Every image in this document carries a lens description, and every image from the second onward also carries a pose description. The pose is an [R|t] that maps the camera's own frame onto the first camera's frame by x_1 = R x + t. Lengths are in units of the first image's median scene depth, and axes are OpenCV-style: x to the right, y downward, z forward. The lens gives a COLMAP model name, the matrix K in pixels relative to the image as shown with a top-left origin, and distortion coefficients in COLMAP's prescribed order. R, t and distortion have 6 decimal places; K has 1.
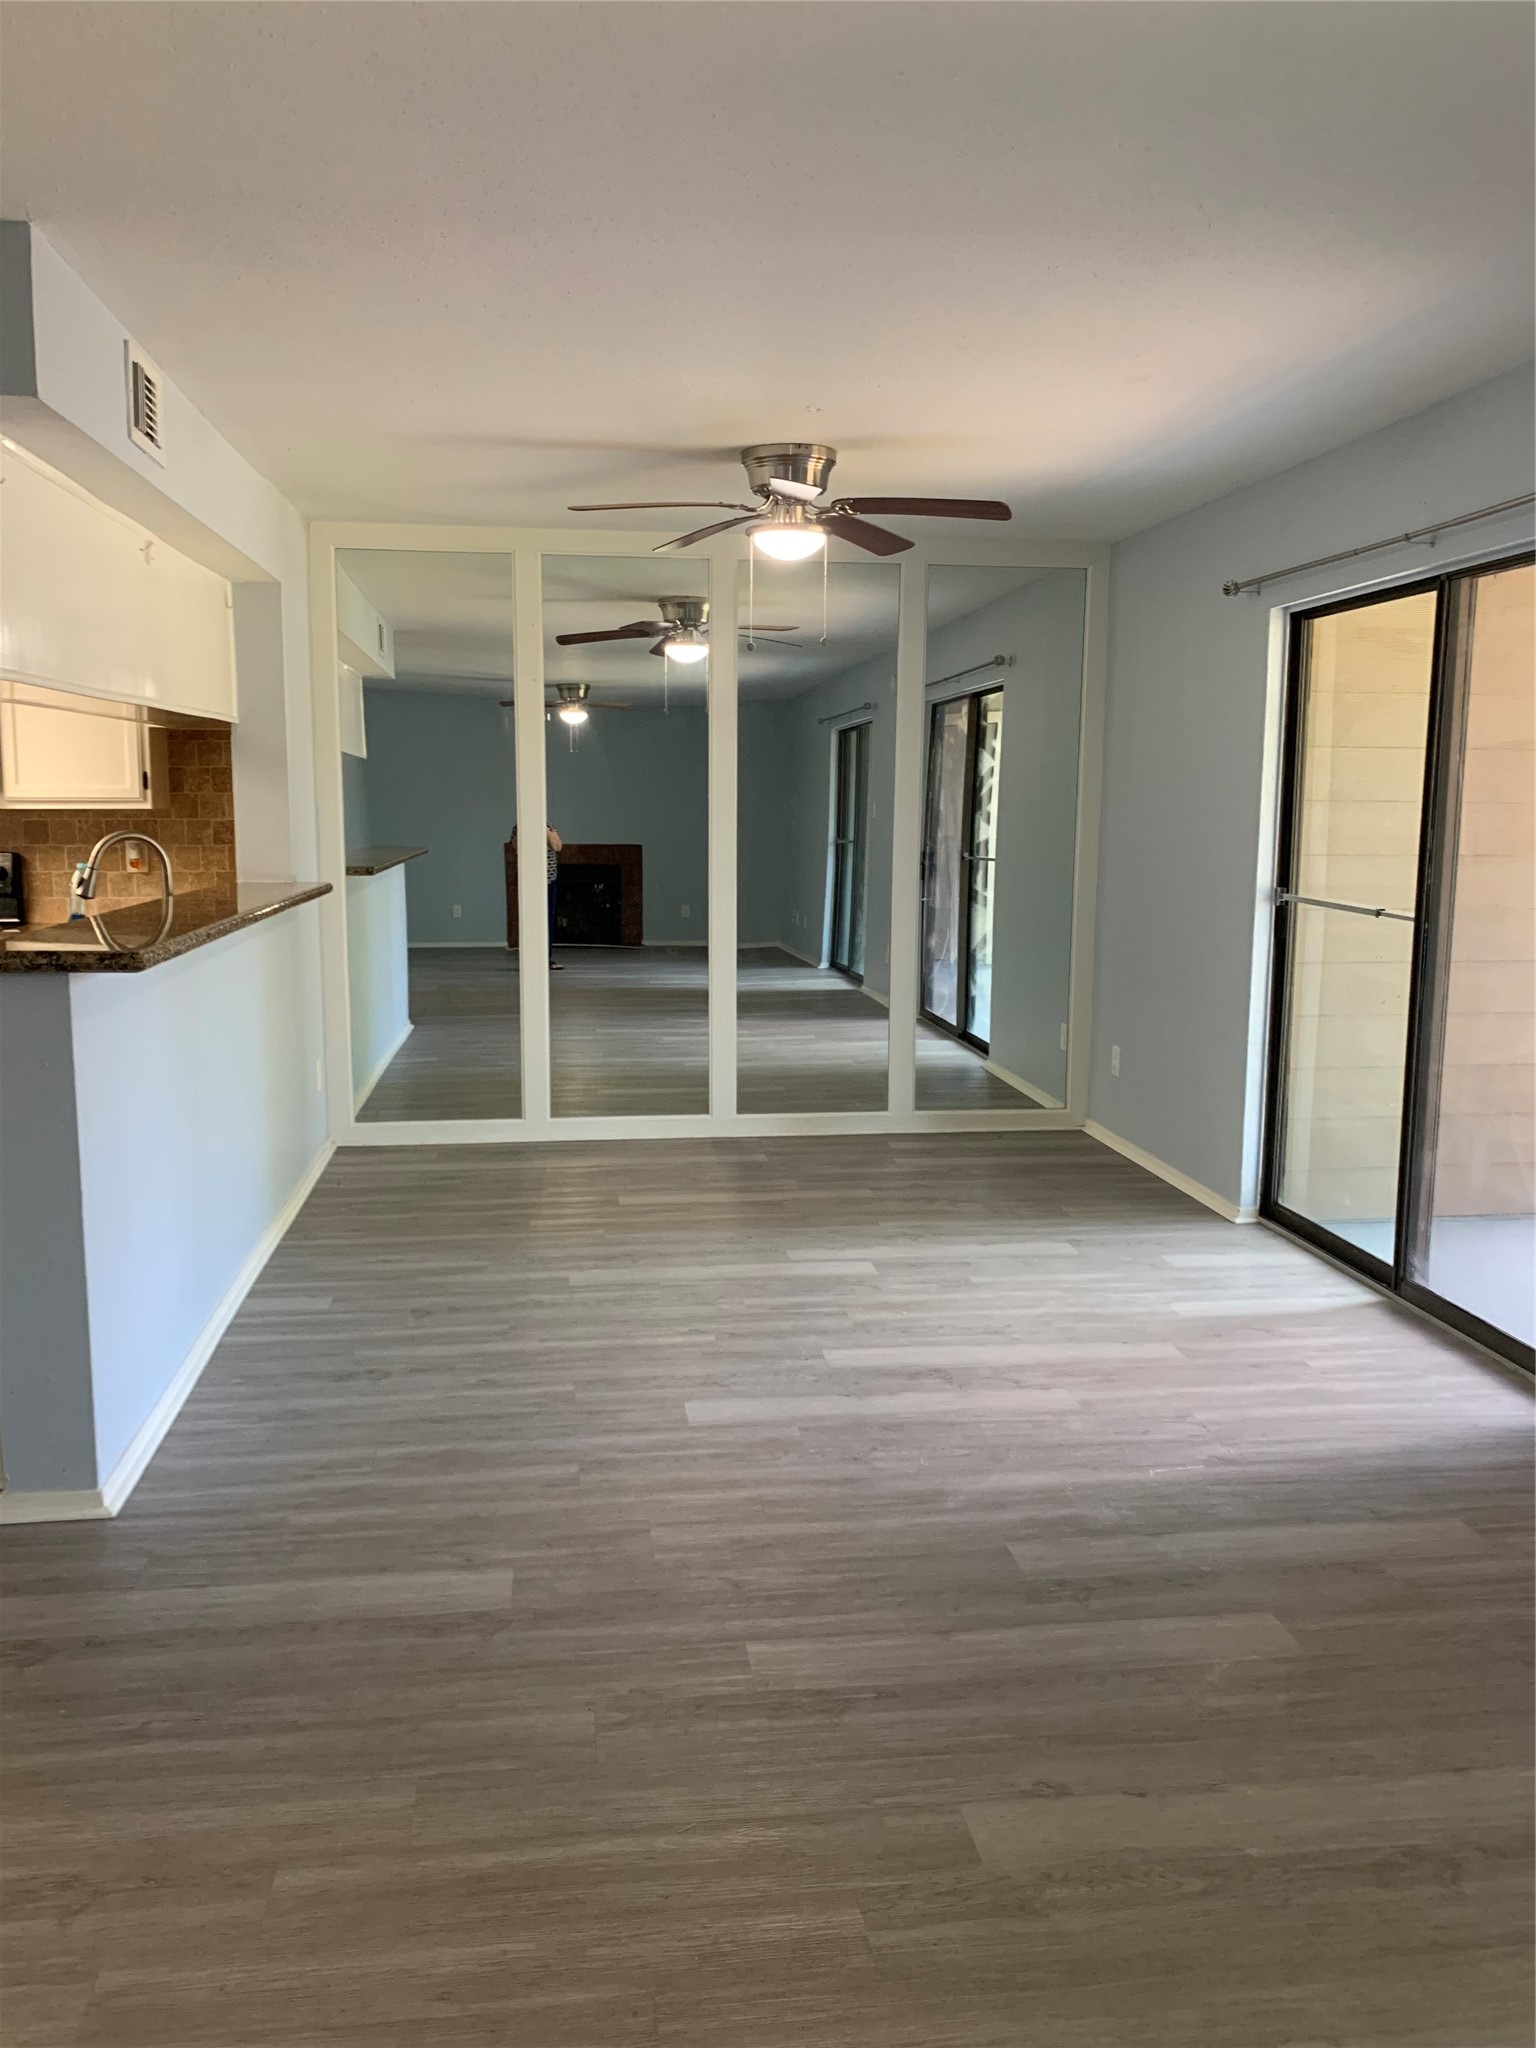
lens RADIAL K [[1586.2, 0, 734.6], [0, 1586.2, 1031.7], [0, 0, 1]] dist [0.017663, -0.050698]
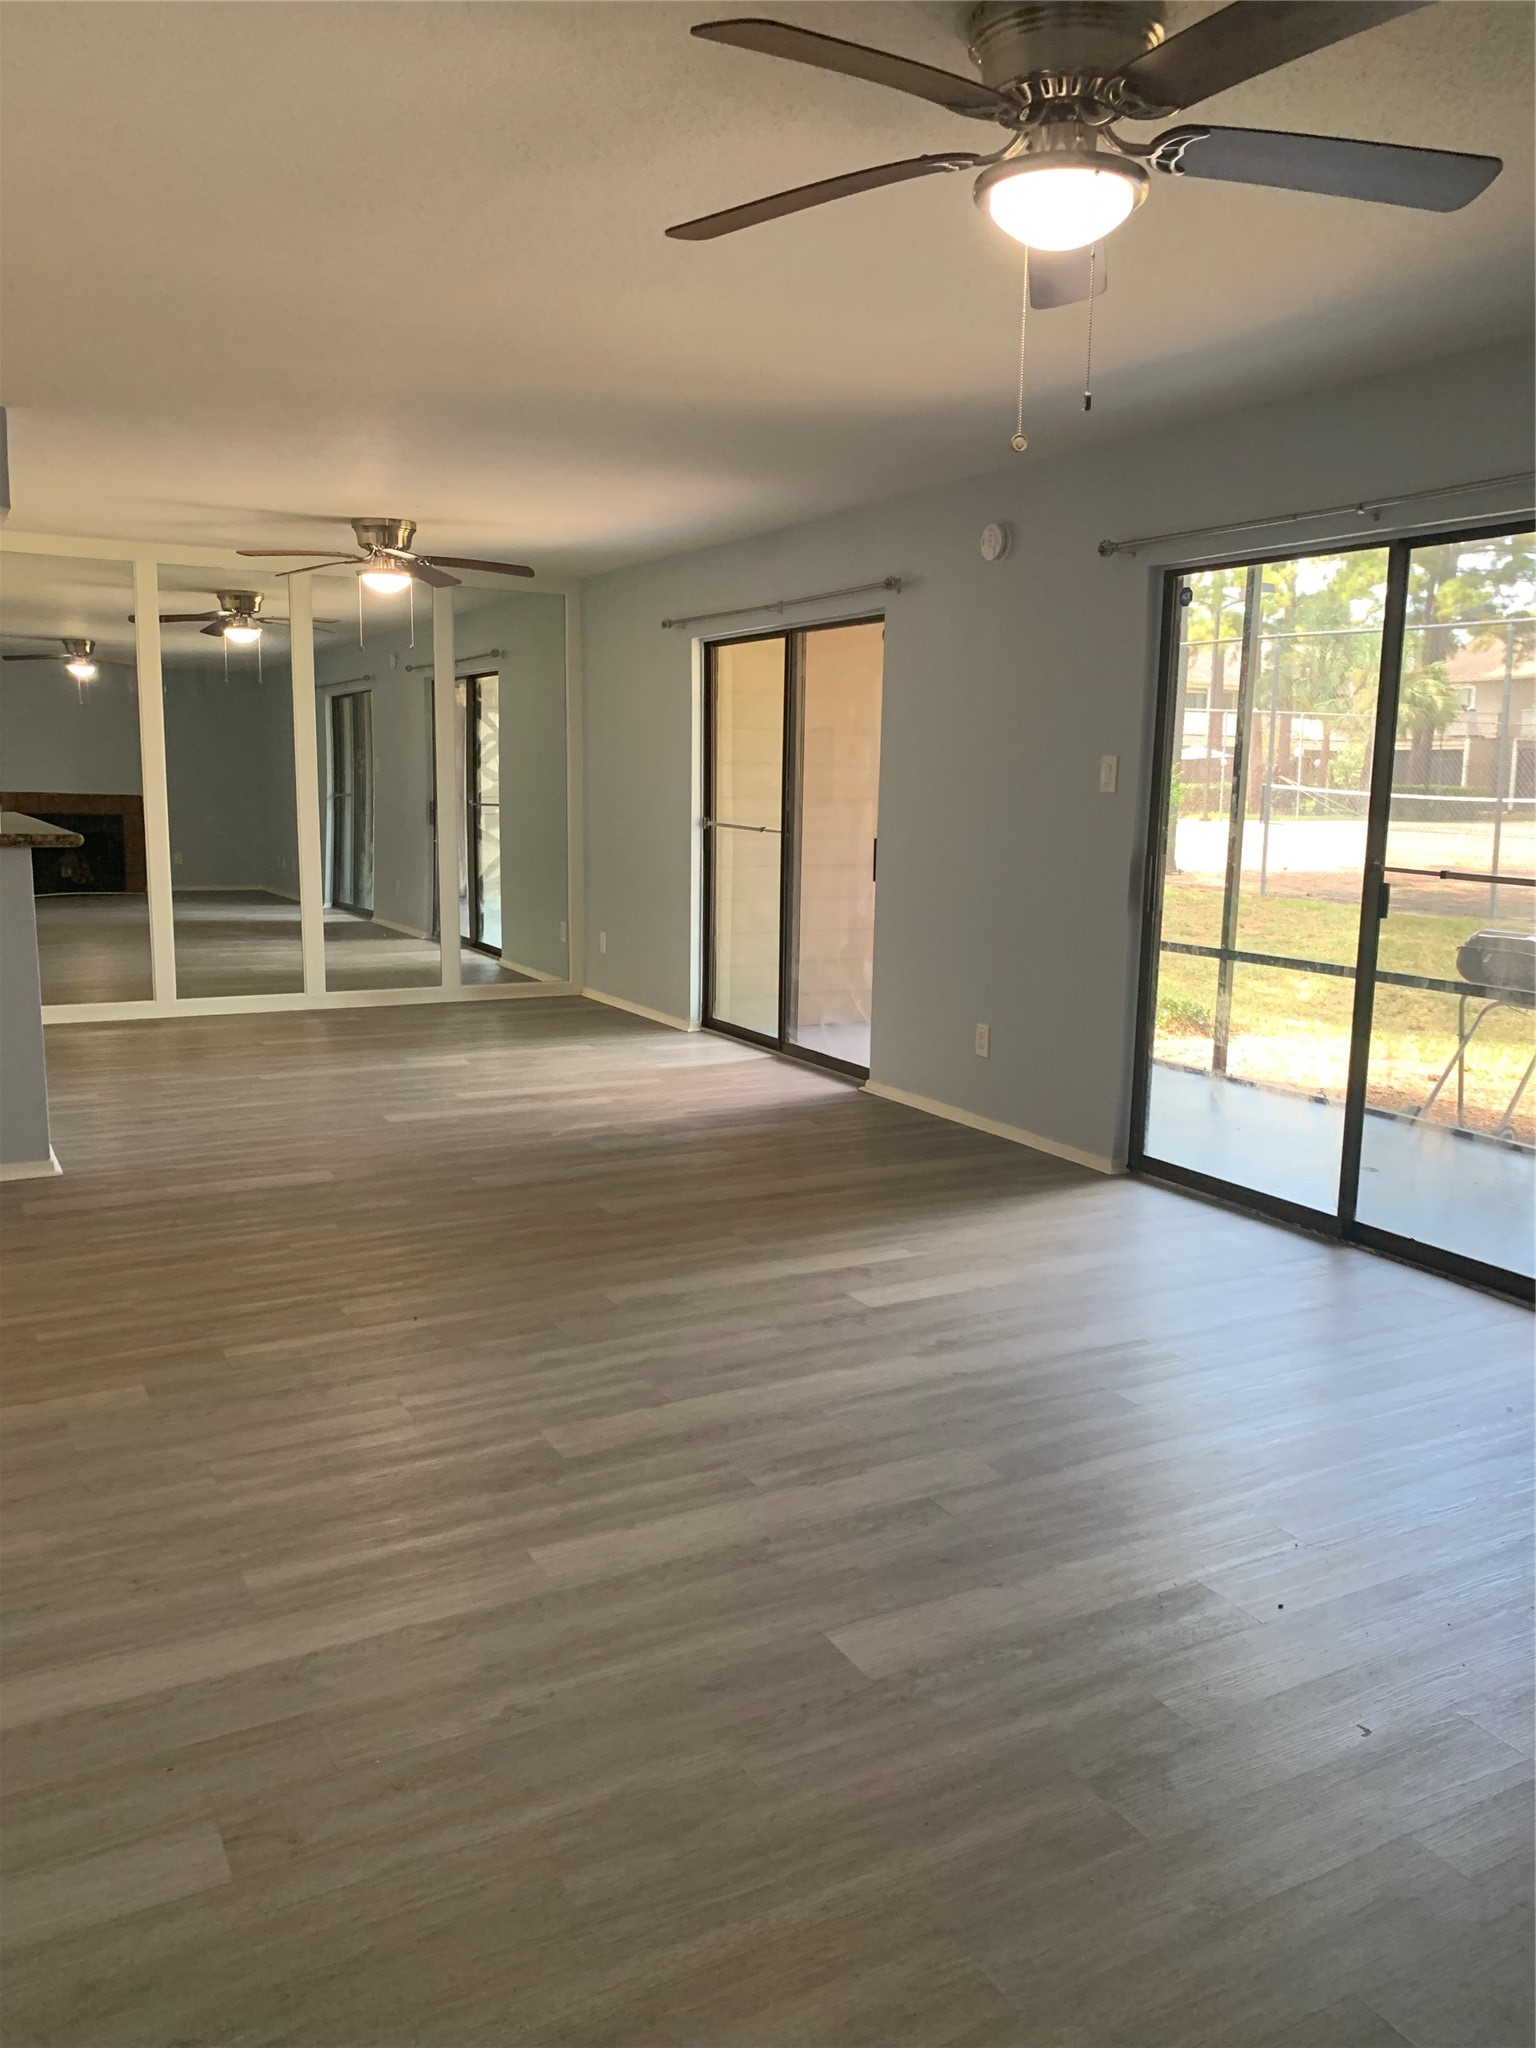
lens RADIAL K [[1590.3, 0, 784.8], [0, 1590.3, 1038.9], [0, 0, 1]] dist [0.037261, -0.047698]
pose [[0.927840, -0.050437, 0.369553, -0.201394], [0.041526, 0.998624, 0.032034, 0.093130], [-0.370661, -0.014377, 0.928657, -0.563201]]
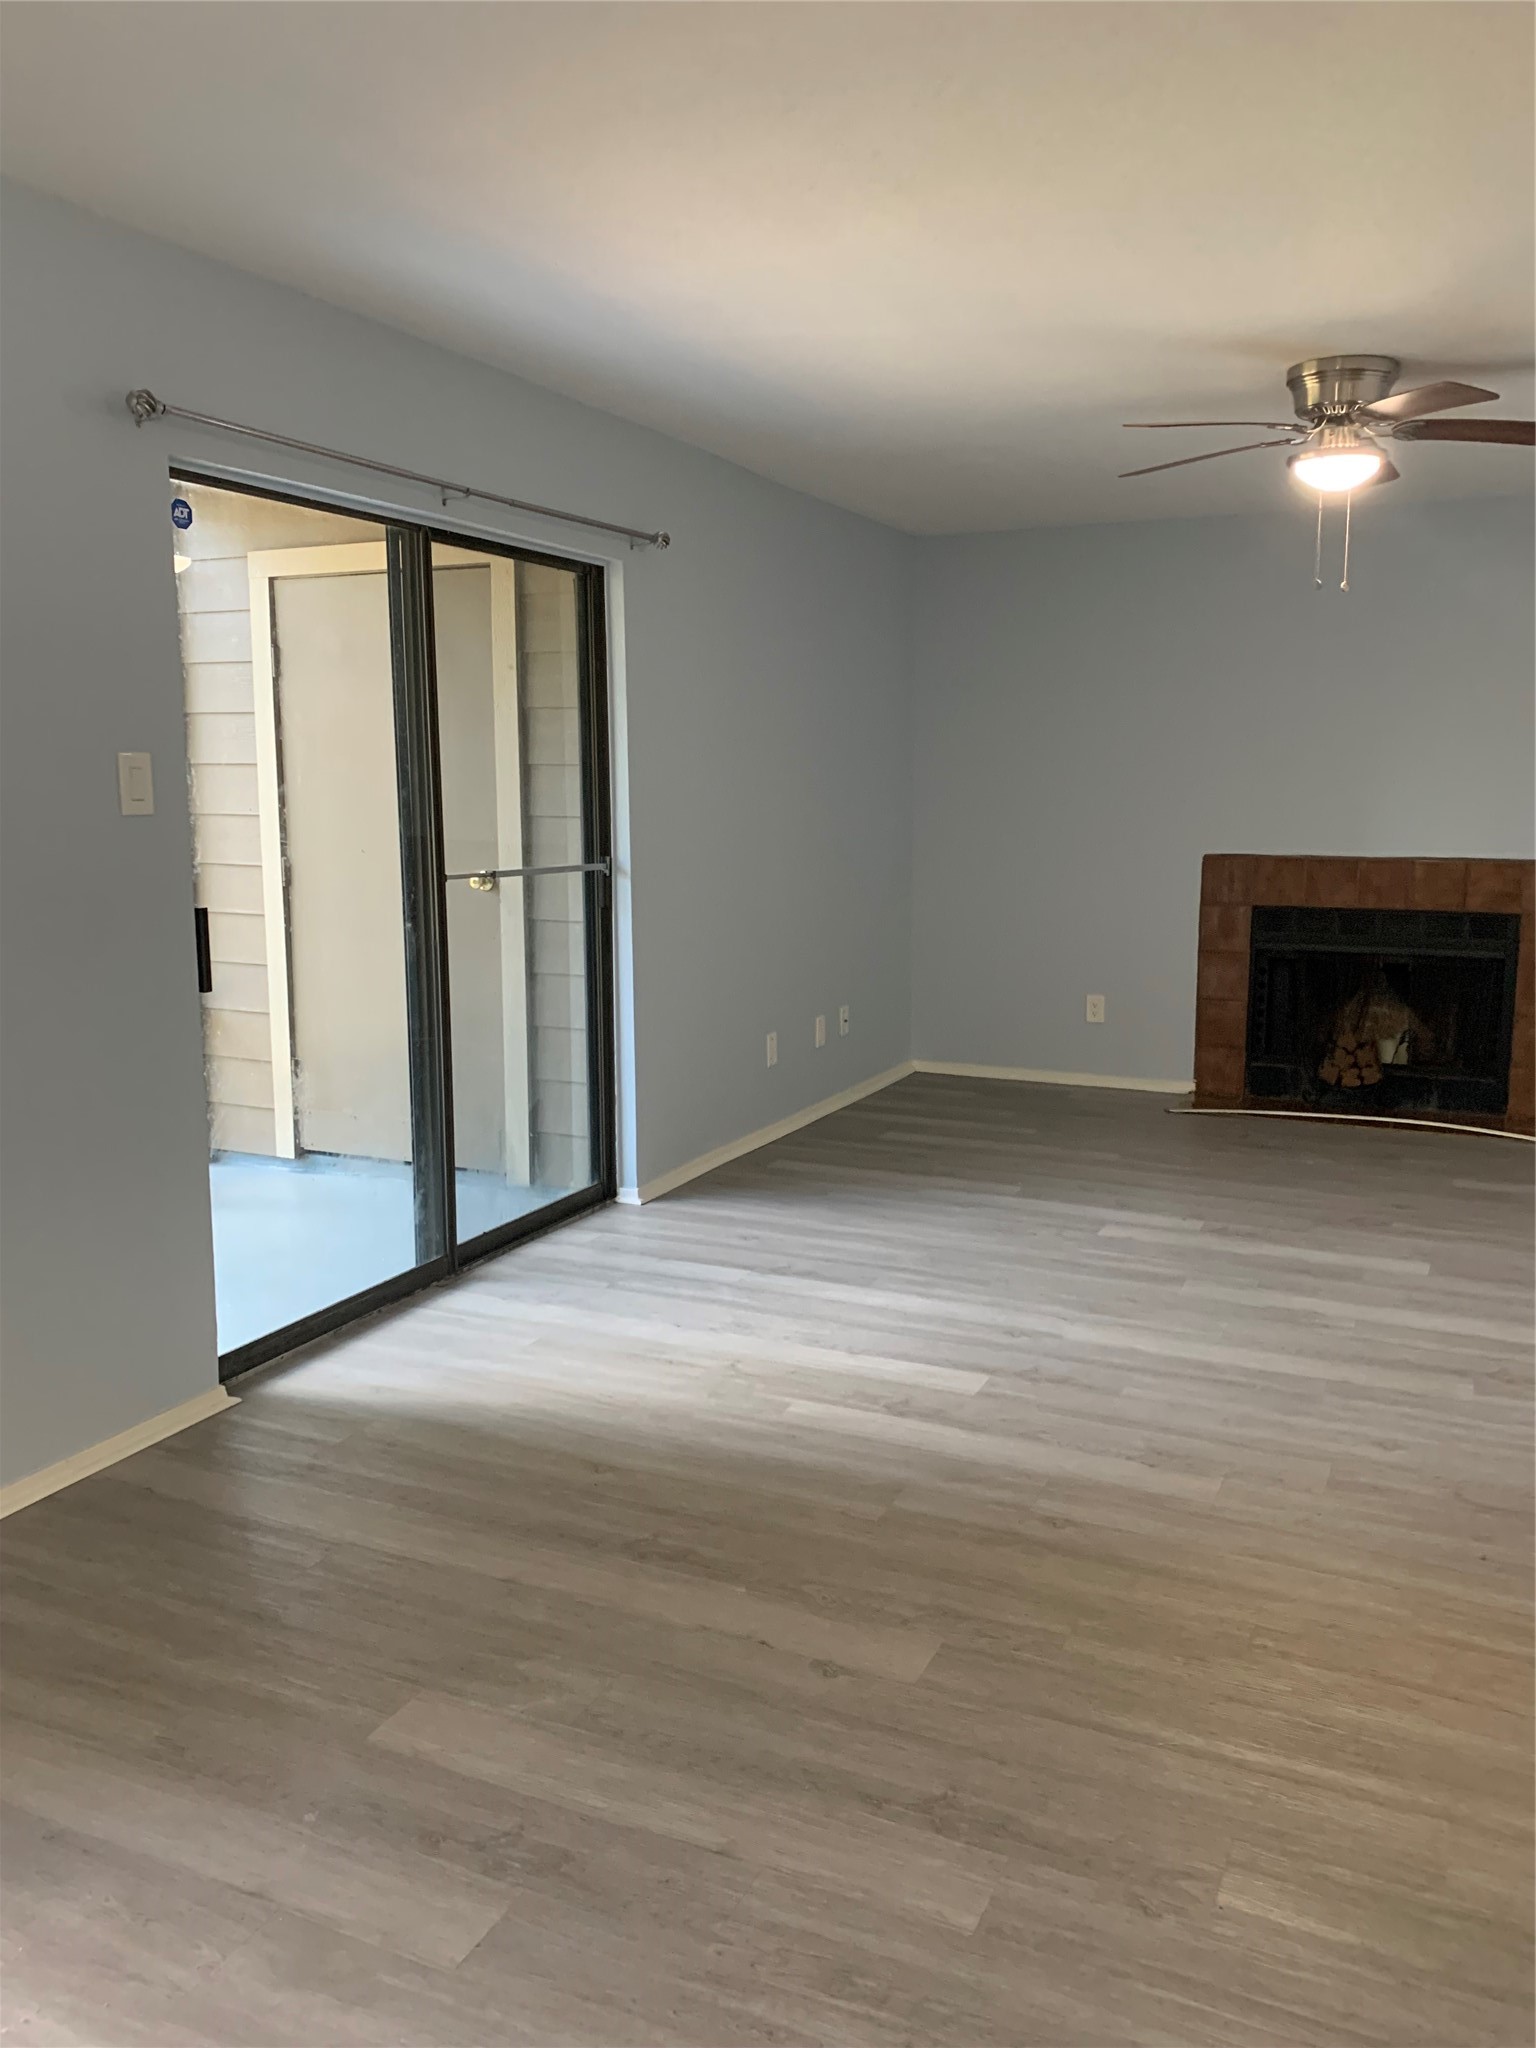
lens RADIAL K [[1586.2, 0, 734.6], [0, 1586.2, 1031.7], [0, 0, 1]] dist [0.017663, -0.050698]
pose [[-0.841896, -0.083778, 0.533098, -0.143786], [0.083549, 0.955728, 0.282140, -0.126404], [-0.533134, 0.282072, -0.797624, 0.862628]]
